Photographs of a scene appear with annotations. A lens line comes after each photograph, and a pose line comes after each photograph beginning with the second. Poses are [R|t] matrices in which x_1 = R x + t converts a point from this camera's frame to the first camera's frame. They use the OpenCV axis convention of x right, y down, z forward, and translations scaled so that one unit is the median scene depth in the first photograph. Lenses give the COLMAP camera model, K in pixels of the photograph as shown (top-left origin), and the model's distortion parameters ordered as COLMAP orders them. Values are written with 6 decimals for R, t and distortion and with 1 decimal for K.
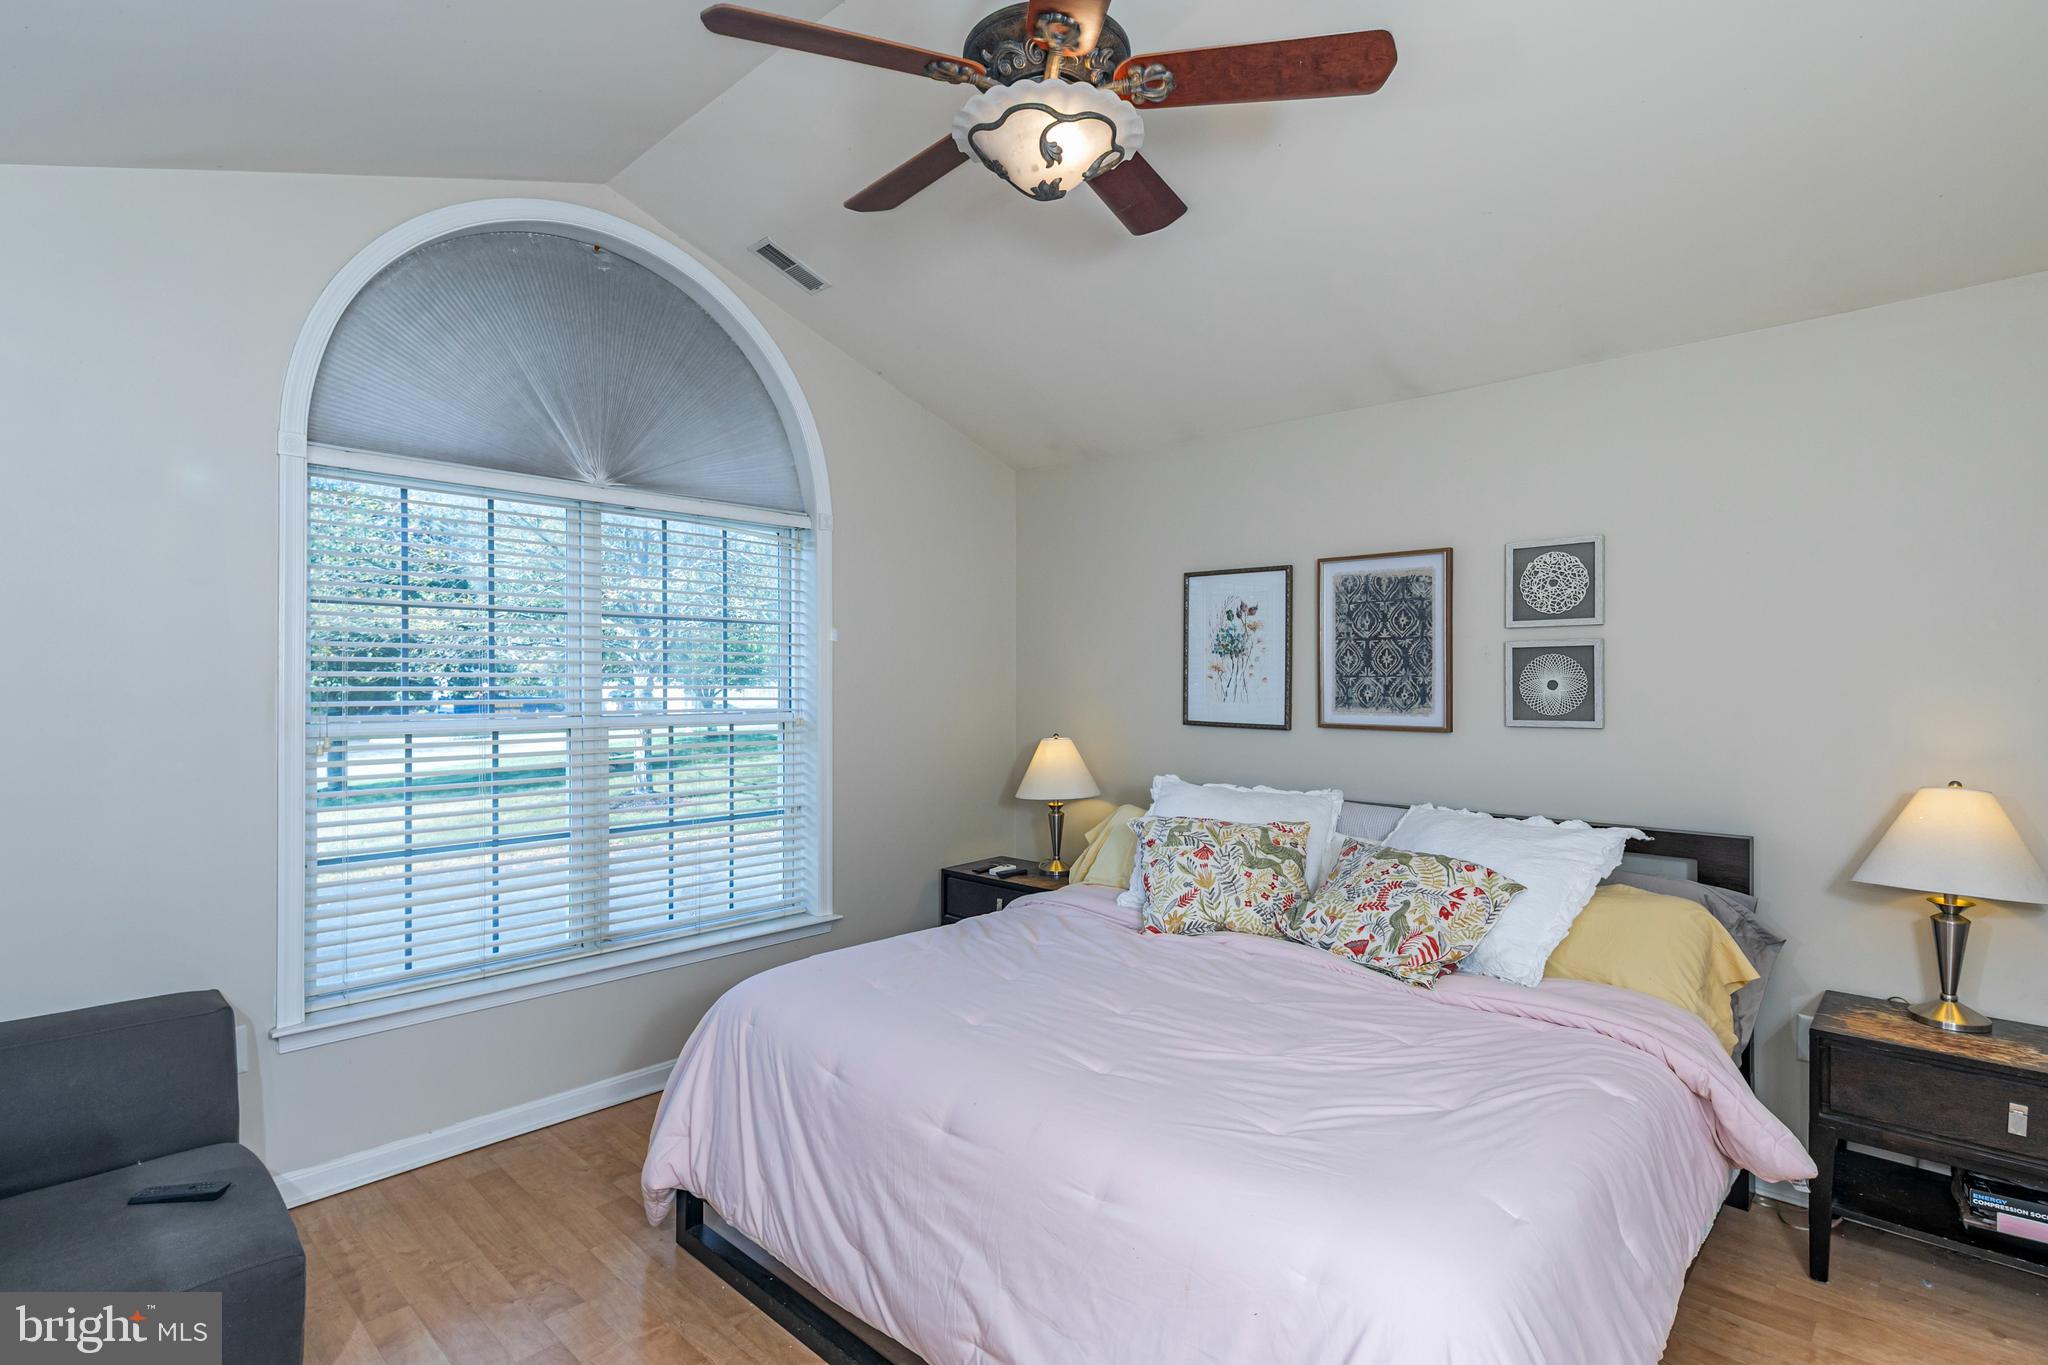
lens RADIAL K [[993.0, 0, 1021.3], [0, 993.0, 679.2], [0, 0, 1]] dist [0.021416, -0.006590]
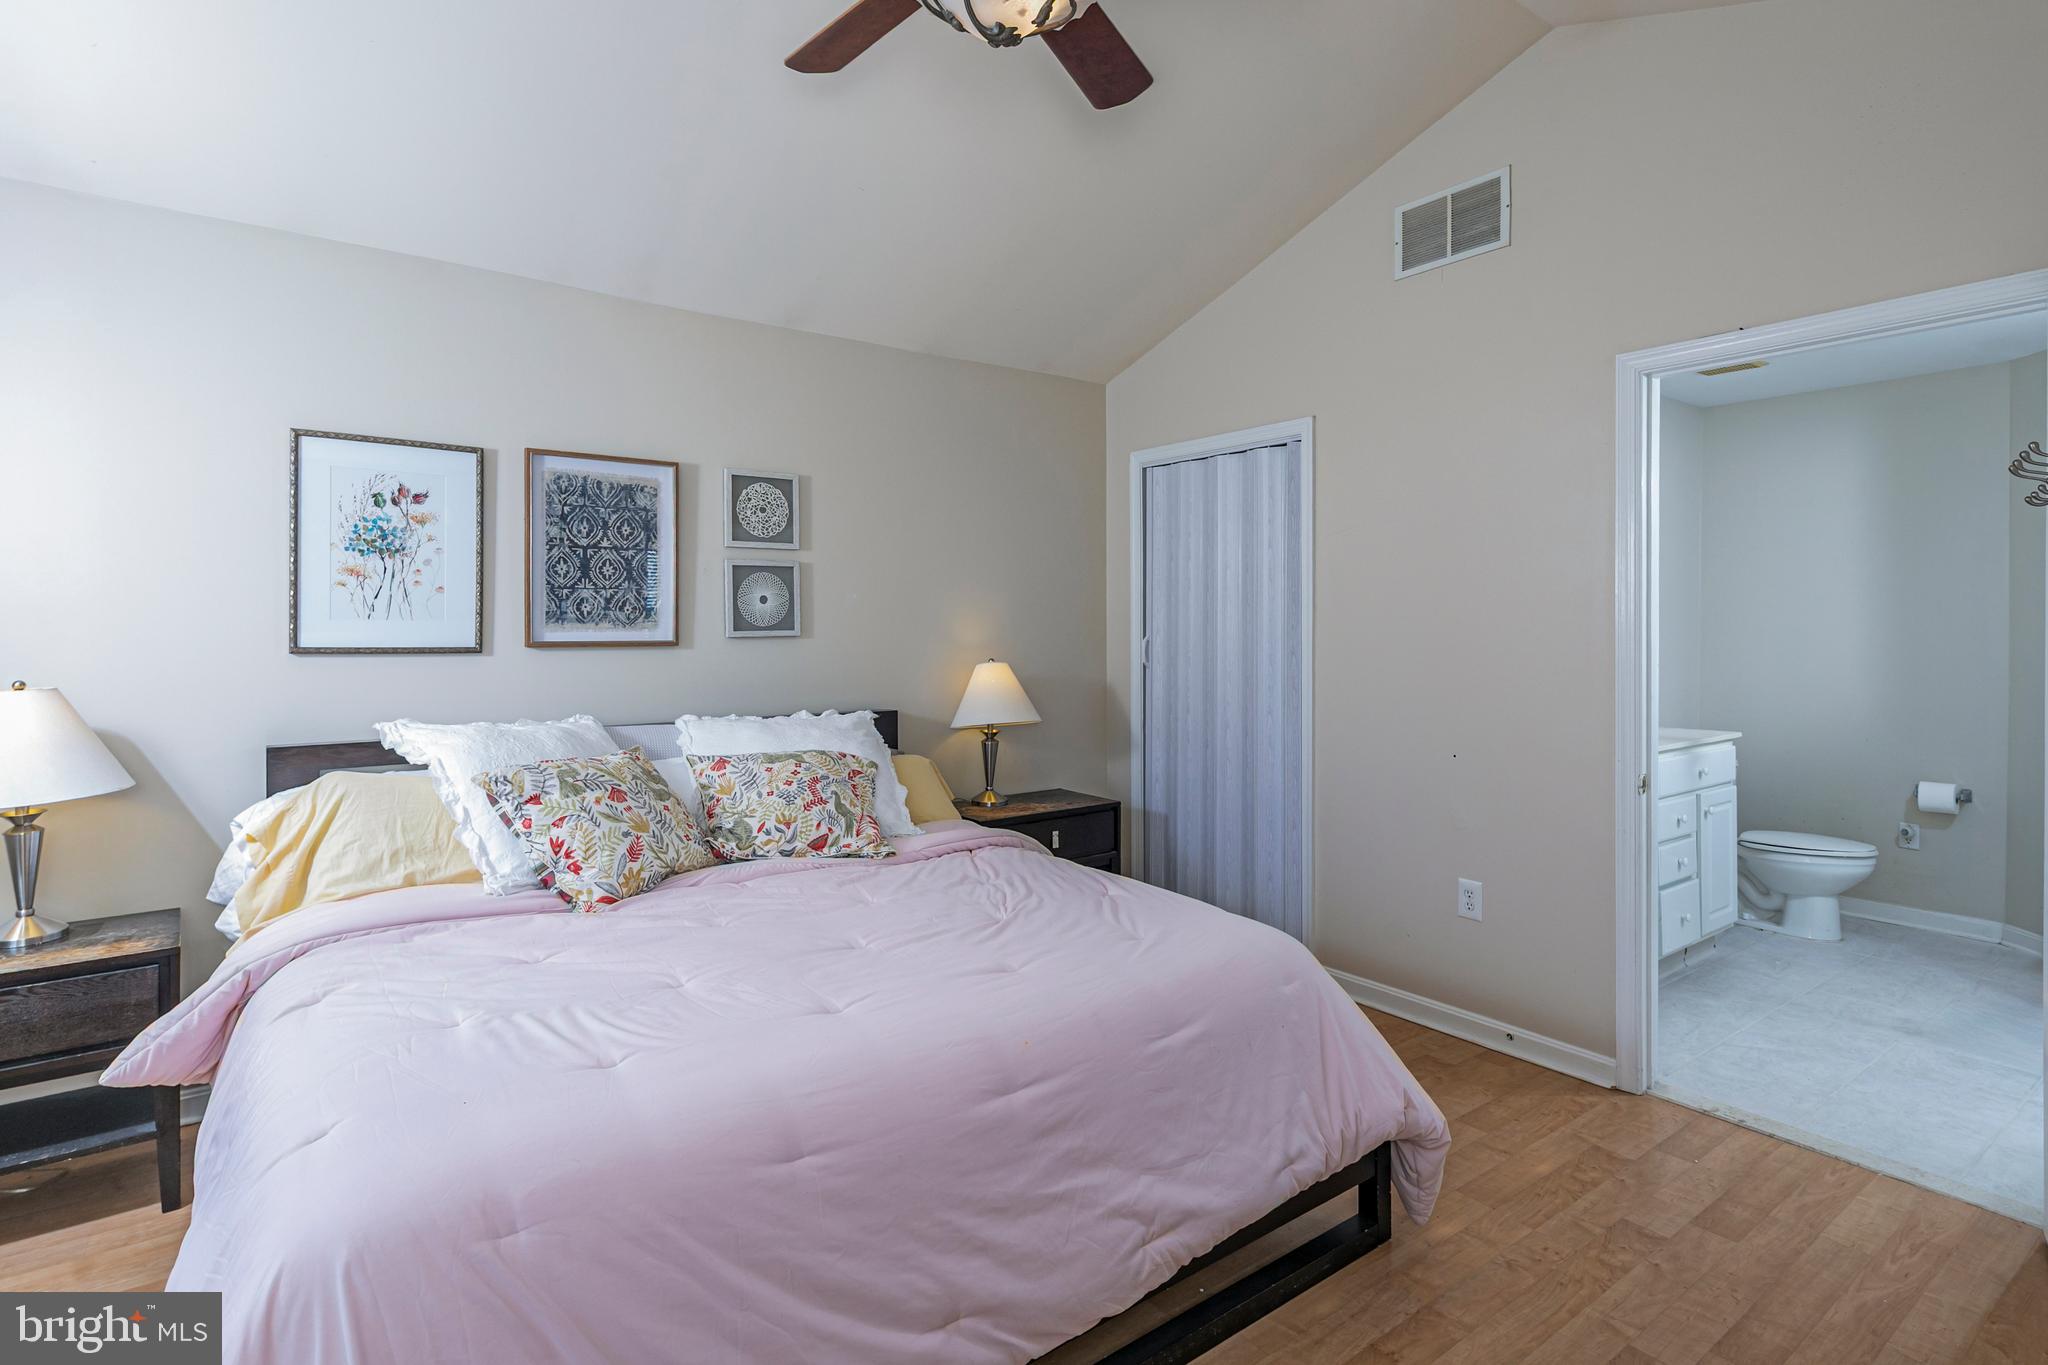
lens RADIAL K [[993.0, 0, 1050.4], [0, 993.0, 621.4], [0, 0, 1]] dist [0.021416, -0.006590]
pose [[0.171287, 0.000443, 0.985221, -0.488622], [0.000875, 0.999999, -0.000602, 0.028968], [-0.985221, 0.000965, 0.171287, 0.443623]]
